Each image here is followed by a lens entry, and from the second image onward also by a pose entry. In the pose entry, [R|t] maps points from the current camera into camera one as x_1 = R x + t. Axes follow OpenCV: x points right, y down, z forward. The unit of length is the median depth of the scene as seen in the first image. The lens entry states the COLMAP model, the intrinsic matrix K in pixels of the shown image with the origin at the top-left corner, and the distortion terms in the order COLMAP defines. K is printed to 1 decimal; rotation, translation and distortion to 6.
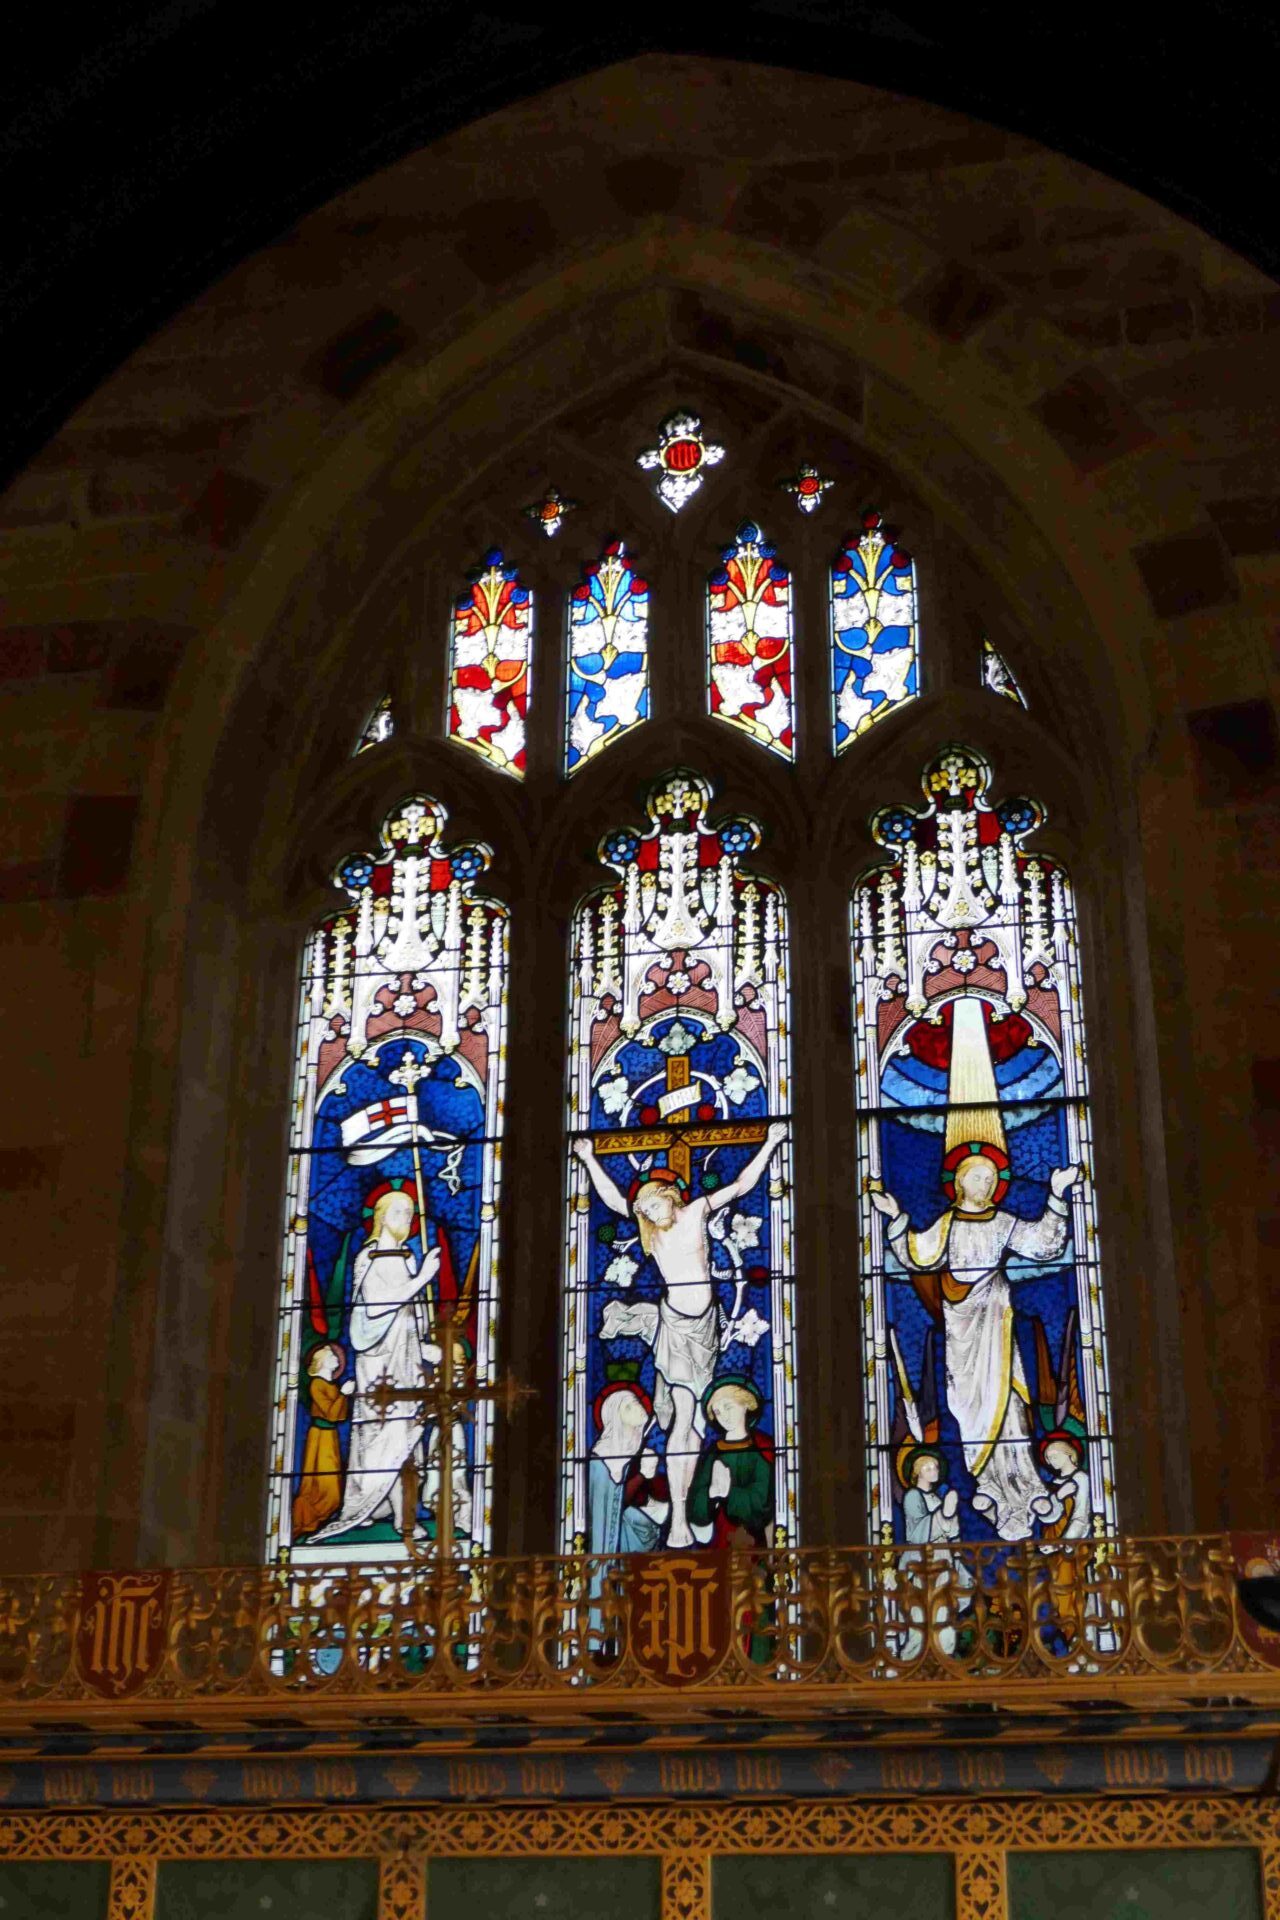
lens RADIAL K [[2637.3, 0, 640.5], [0, 2637.3, 957.8], [0, 0, 1]] dist [-0.025019, 0.000000]
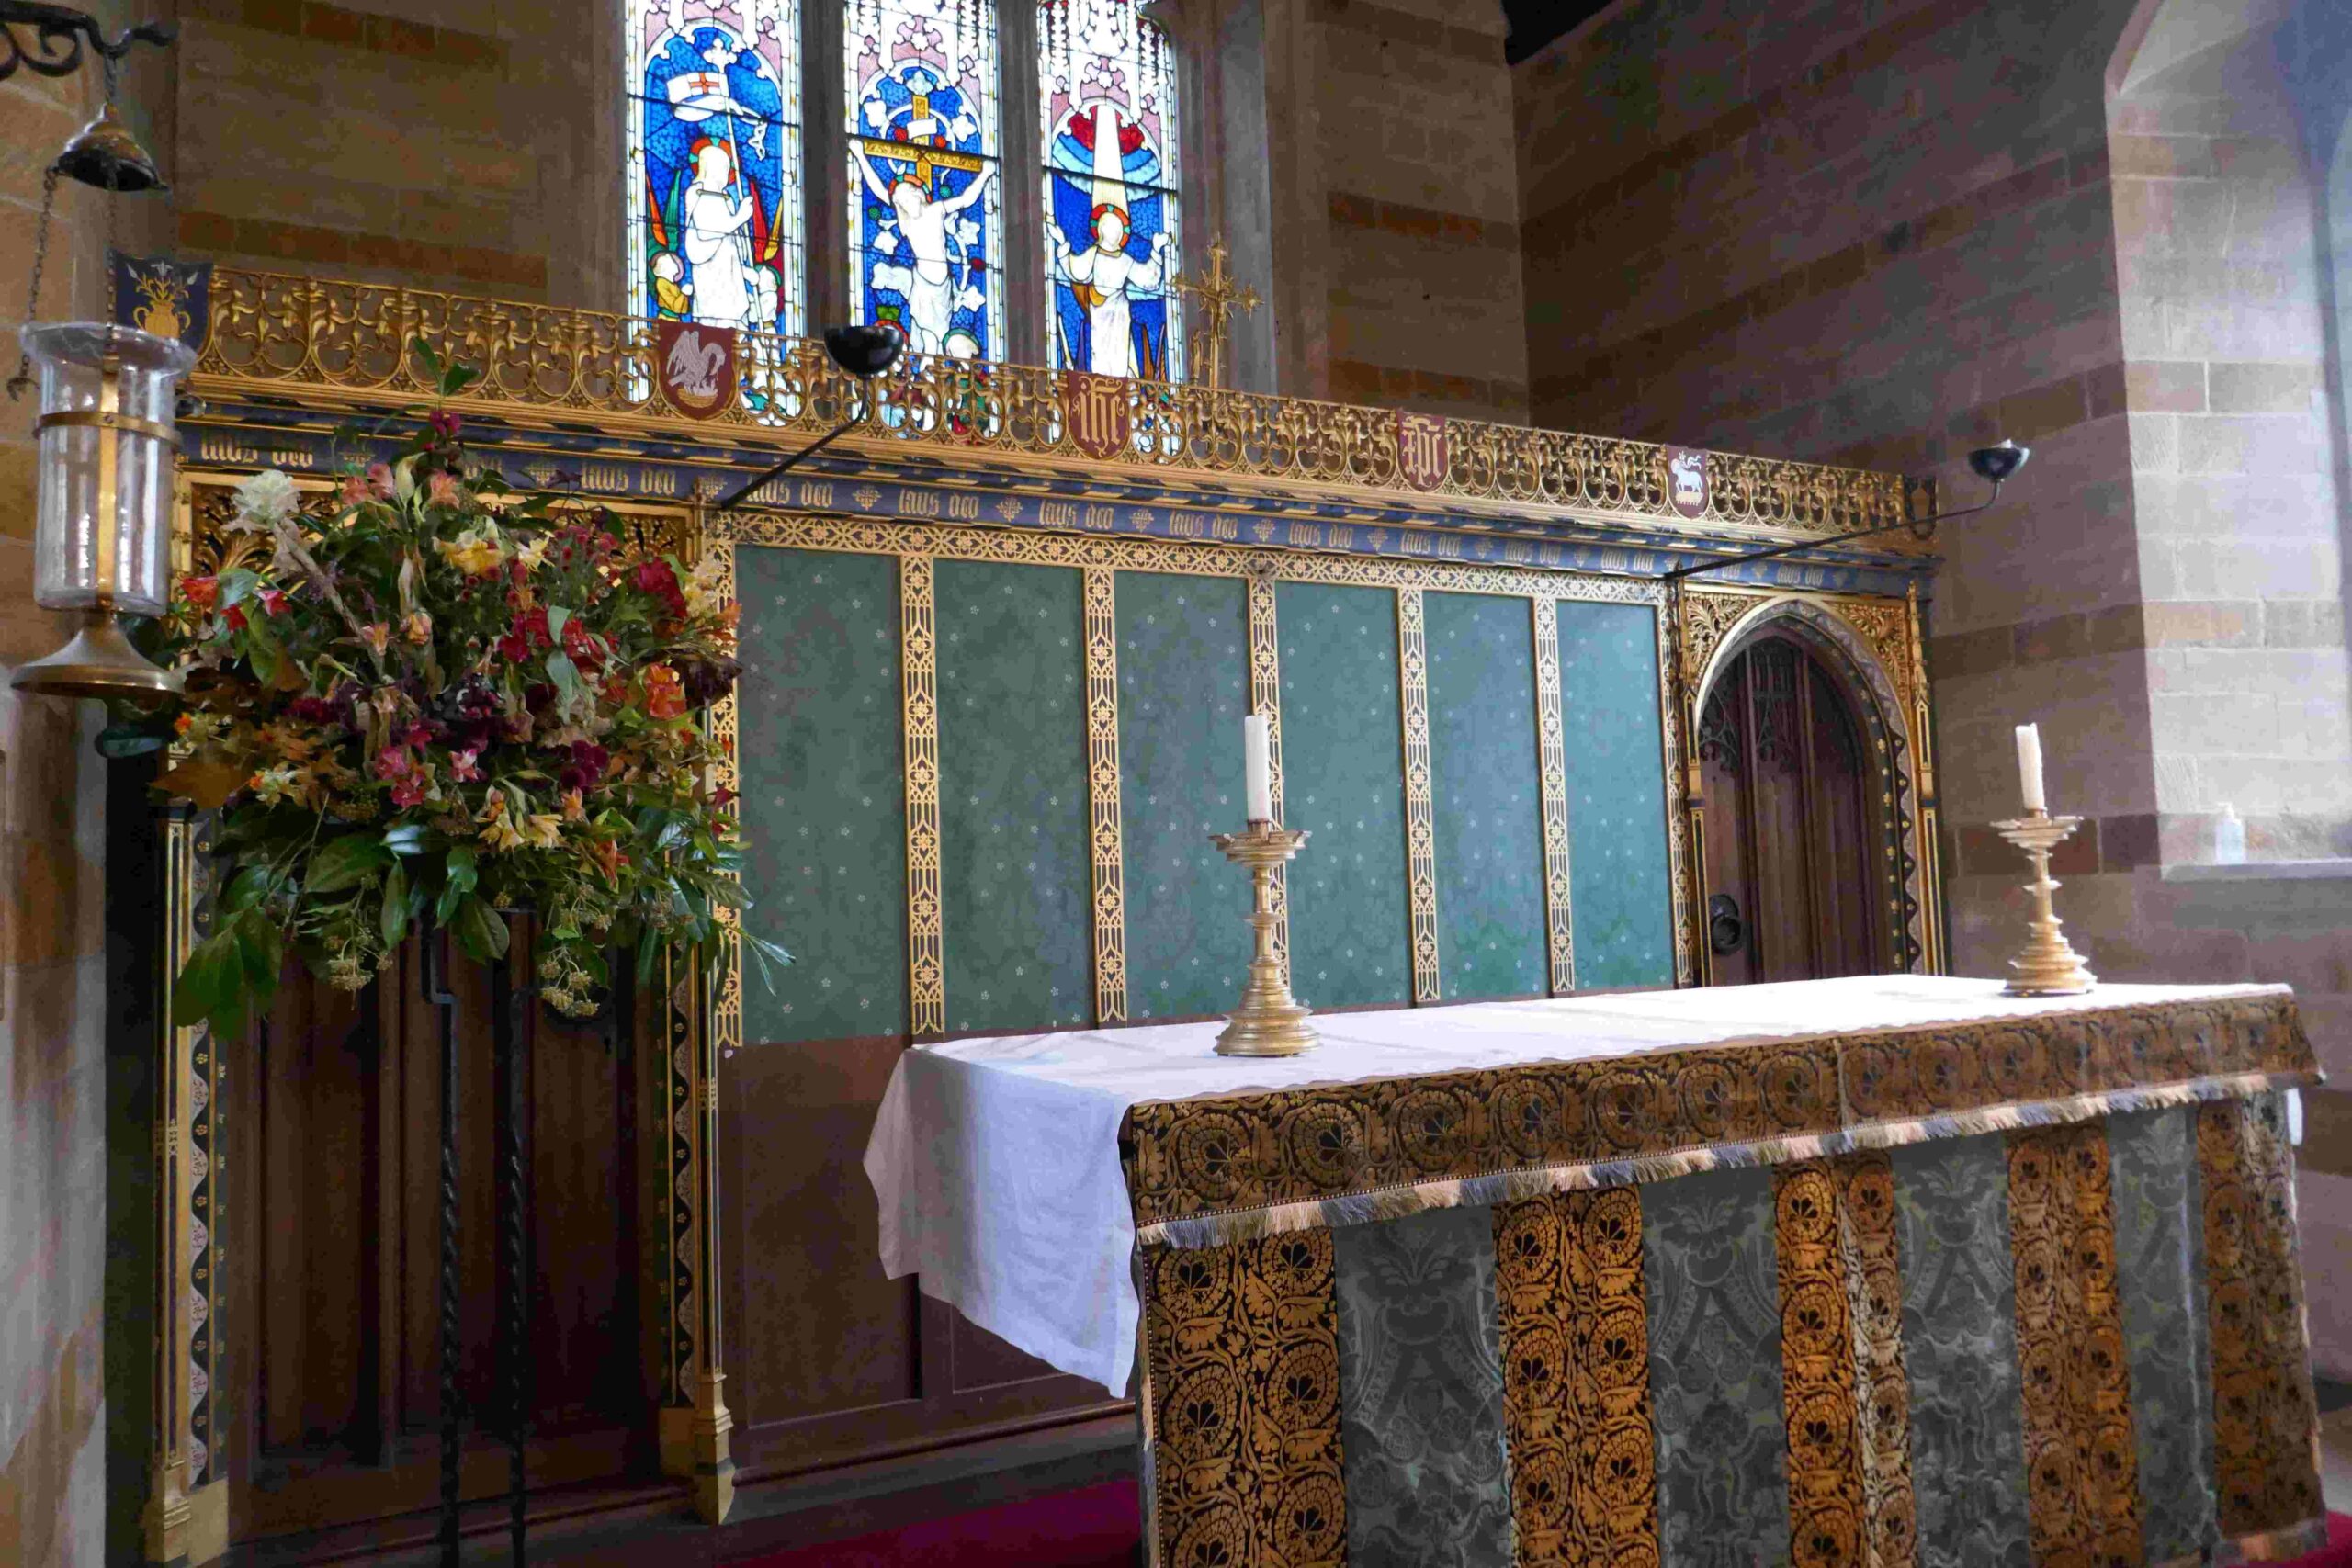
lens RADIAL K [[1655.0, 0, 1175.8], [0, 1655.0, 790.7], [0, 0, 1]] dist [-0.019055, 0.003300]
pose [[0.785463, 0.003467, 0.618899, -0.433080], [-0.222392, 0.934777, 0.277008, 0.112639], [-0.577572, -0.355217, 0.735004, 0.141542]]
